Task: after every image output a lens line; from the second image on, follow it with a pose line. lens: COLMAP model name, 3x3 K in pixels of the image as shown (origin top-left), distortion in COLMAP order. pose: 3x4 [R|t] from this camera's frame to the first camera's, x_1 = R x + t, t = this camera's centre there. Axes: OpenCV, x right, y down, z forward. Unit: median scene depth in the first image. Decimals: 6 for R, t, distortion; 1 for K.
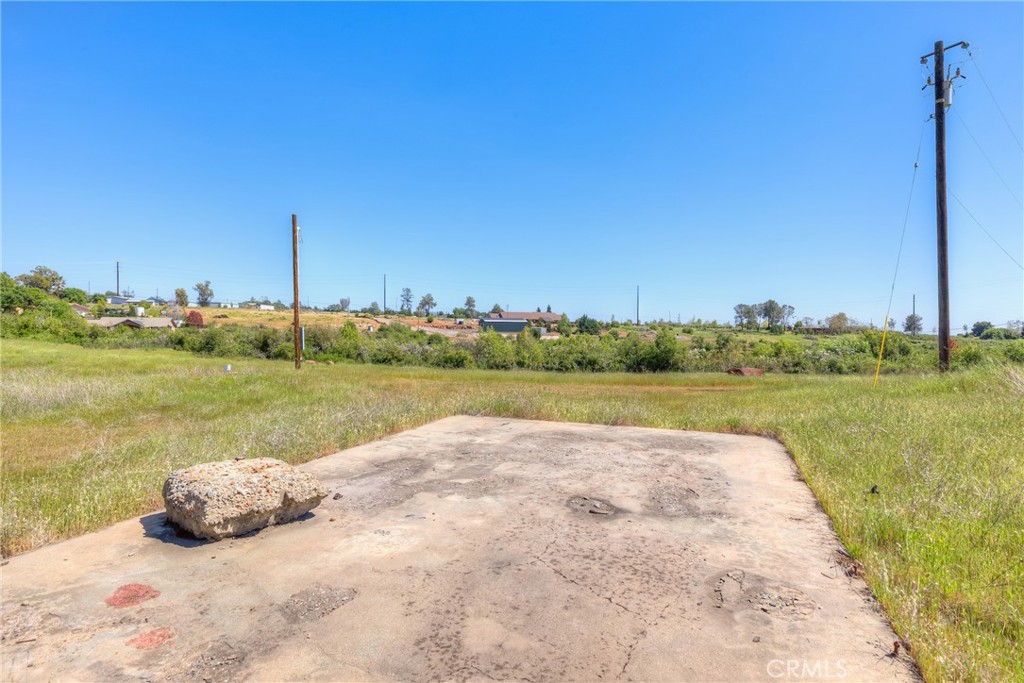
lens RADIAL K [[550.5, 0, 510.5], [0, 550.5, 338.1], [0, 0, 1]] dist [-0.021864, 0.000302]
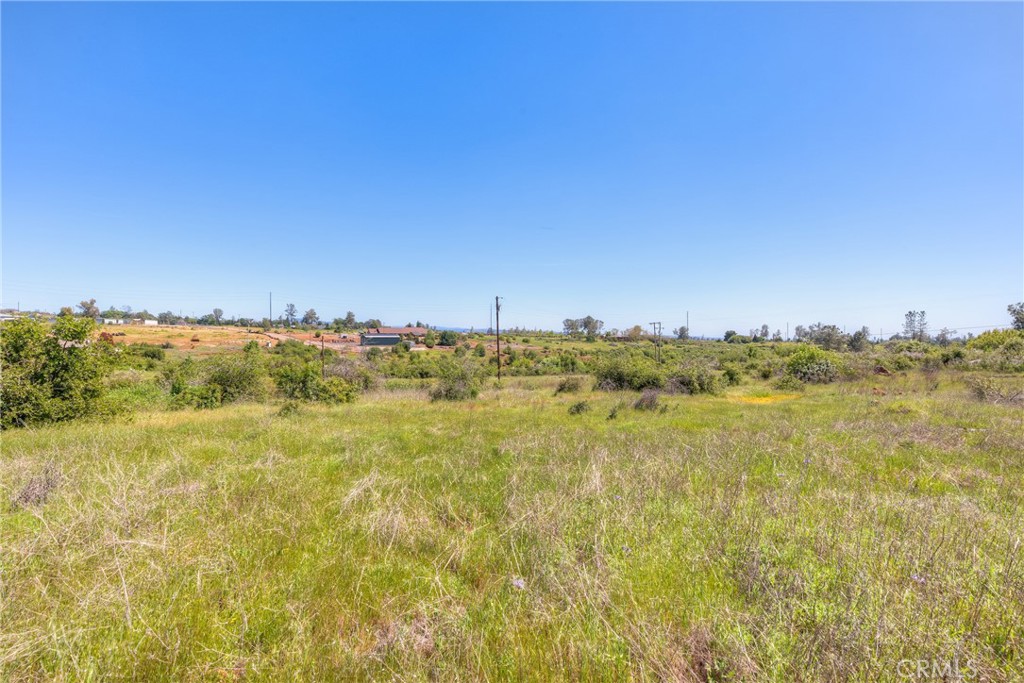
lens RADIAL K [[473.1, 0, 513.9], [0, 473.1, 339.9], [0, 0, 1]] dist [0.008805, -0.000080]
pose [[0.965462, -0.008838, 0.260393, -0.000680], [0.011115, 0.999912, -0.007271, -0.009304], [-0.260306, 0.009915, 0.965475, -0.117279]]
